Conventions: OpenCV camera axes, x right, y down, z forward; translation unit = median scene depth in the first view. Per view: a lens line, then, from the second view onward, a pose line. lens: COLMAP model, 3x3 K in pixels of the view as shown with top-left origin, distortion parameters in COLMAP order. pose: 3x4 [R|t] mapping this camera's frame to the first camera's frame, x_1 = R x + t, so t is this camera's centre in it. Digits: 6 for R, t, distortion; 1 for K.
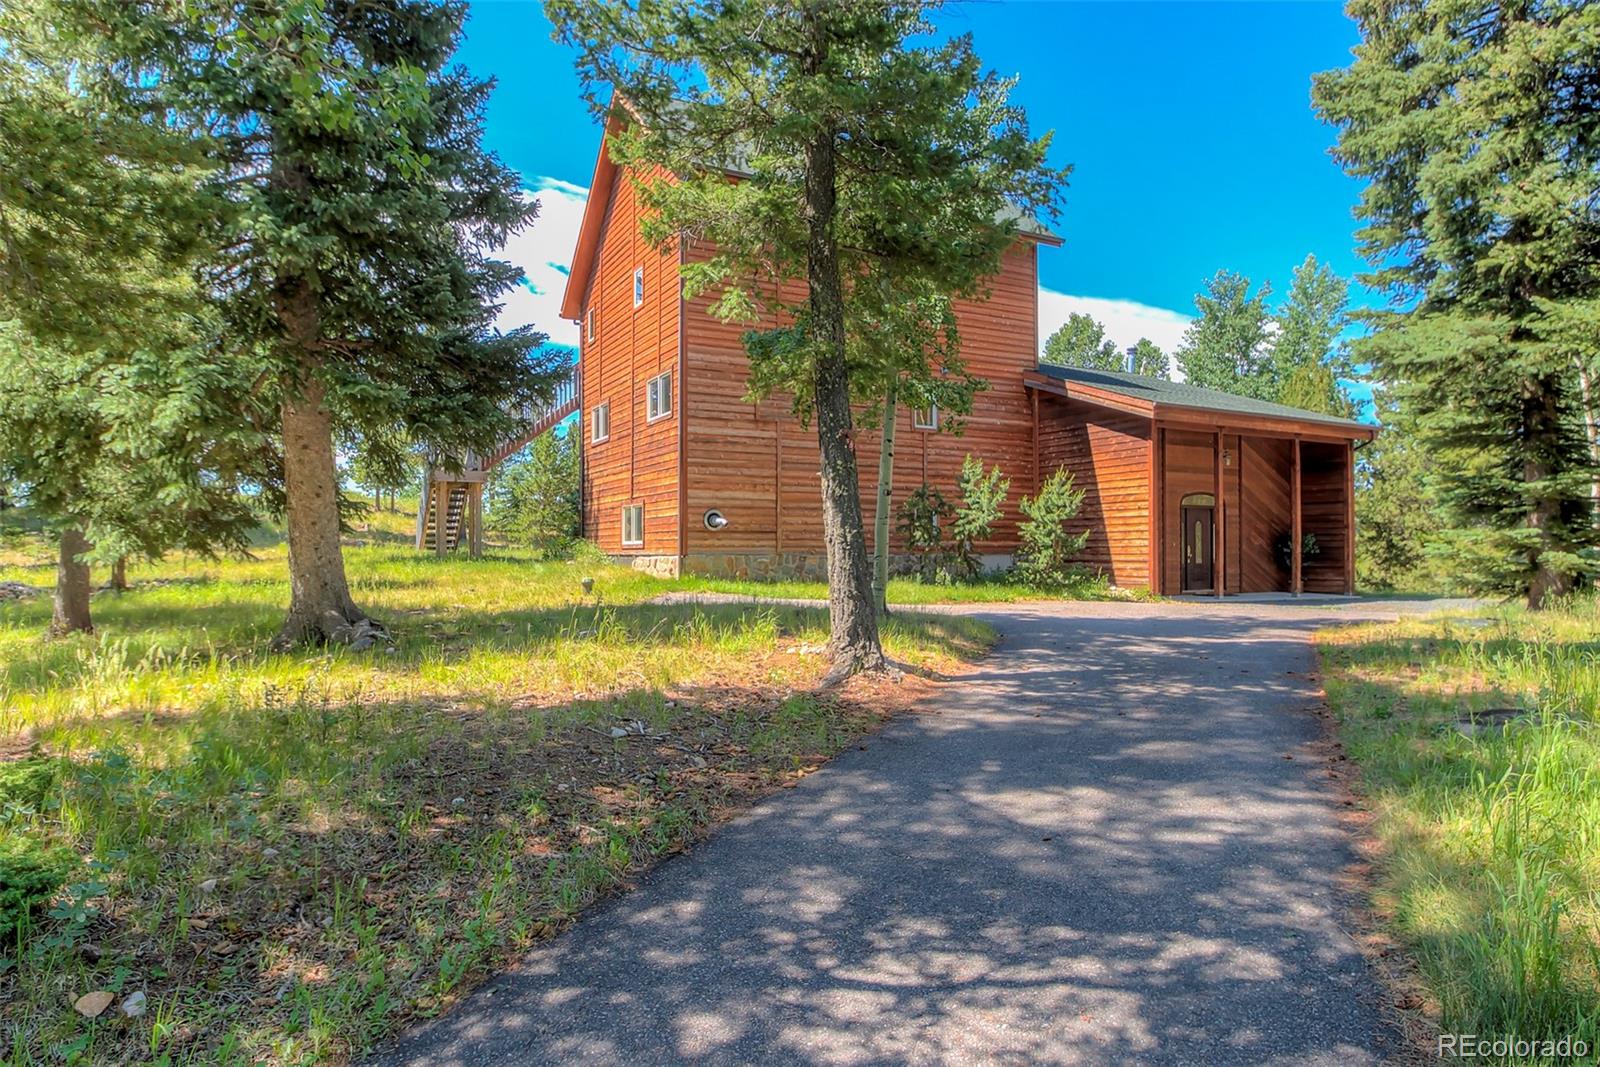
lens RADIAL K [[851.9, 0, 810.4], [0, 851.9, 540.3], [0, 0, 1]] dist [-0.015043, -0.003251]
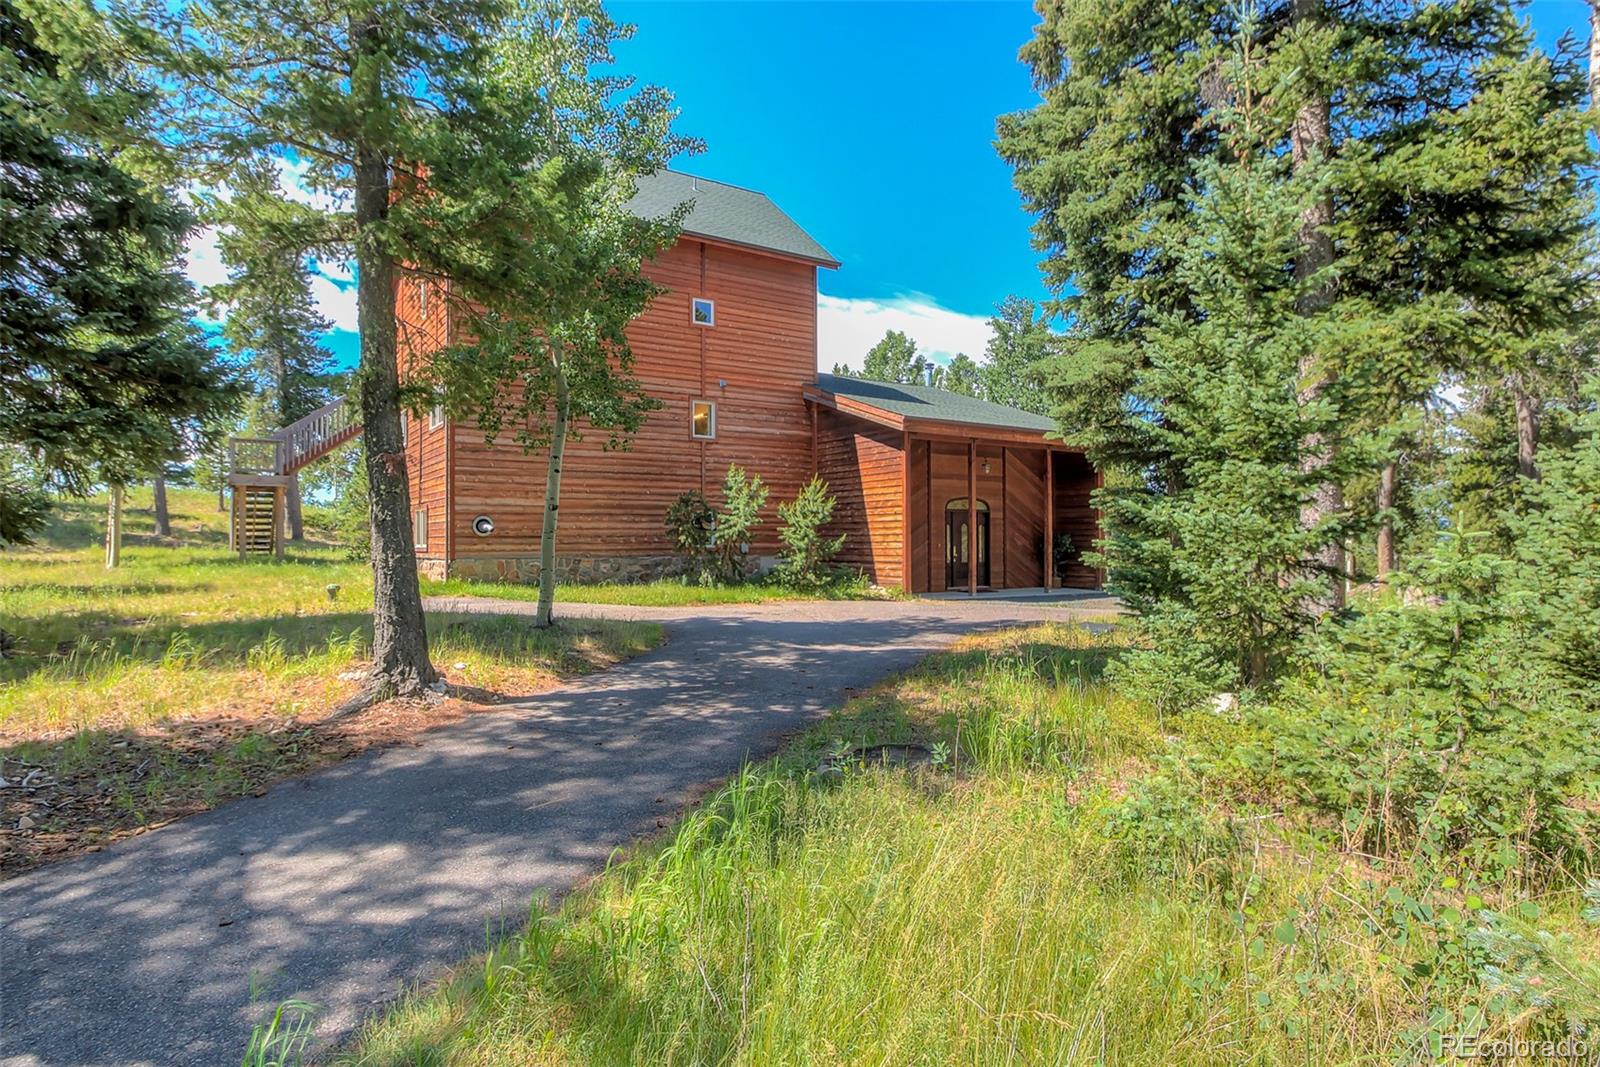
lens RADIAL K [[779.1, 0, 785.1], [0, 779.1, 533.1], [0, 0, 1]] dist [-0.002051, -0.004898]
pose [[0.996544, -0.002620, 0.083025, 0.174529], [0.002467, 0.999995, 0.001952, -0.015692], [-0.083029, -0.001740, 0.996546, 0.022625]]
